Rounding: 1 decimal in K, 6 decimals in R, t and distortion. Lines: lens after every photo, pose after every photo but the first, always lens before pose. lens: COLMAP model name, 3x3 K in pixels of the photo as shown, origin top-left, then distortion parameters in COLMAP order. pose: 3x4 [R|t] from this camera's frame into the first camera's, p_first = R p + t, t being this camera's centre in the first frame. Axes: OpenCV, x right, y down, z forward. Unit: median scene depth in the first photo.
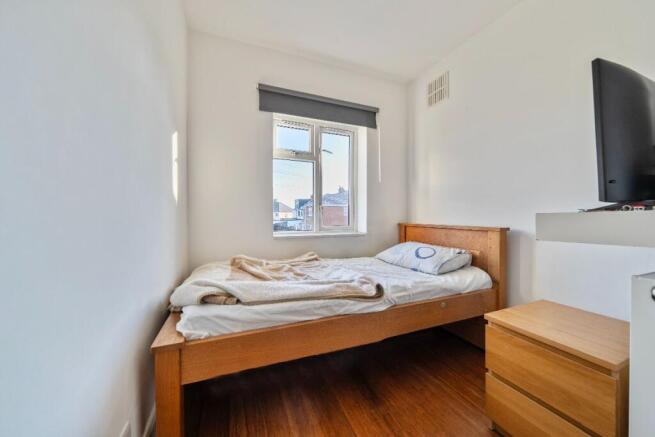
lens RADIAL K [[228.8, 0, 324.4], [0, 228.8, 216.7], [0, 0, 1]] dist [-0.000730, -0.000084]
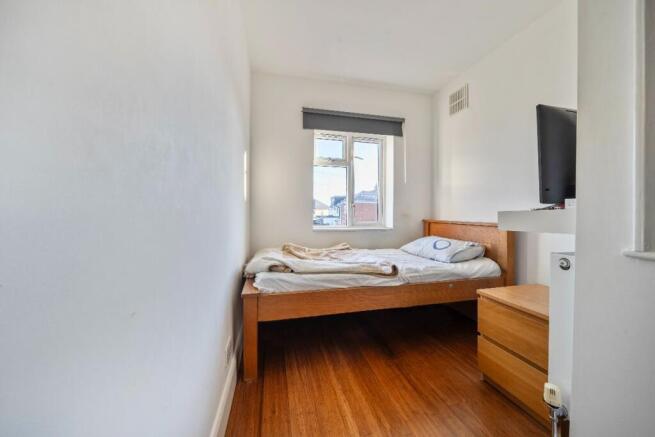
lens RADIAL K [[228.8, 0, 324.4], [0, 228.8, 216.7], [0, 0, 1]] dist [-0.000730, -0.000084]
pose [[0.987840, 0.006836, -0.155321, 0.038344], [-0.004954, 0.999910, 0.012504, 0.002902], [0.155392, -0.011582, 0.987785, -0.304556]]
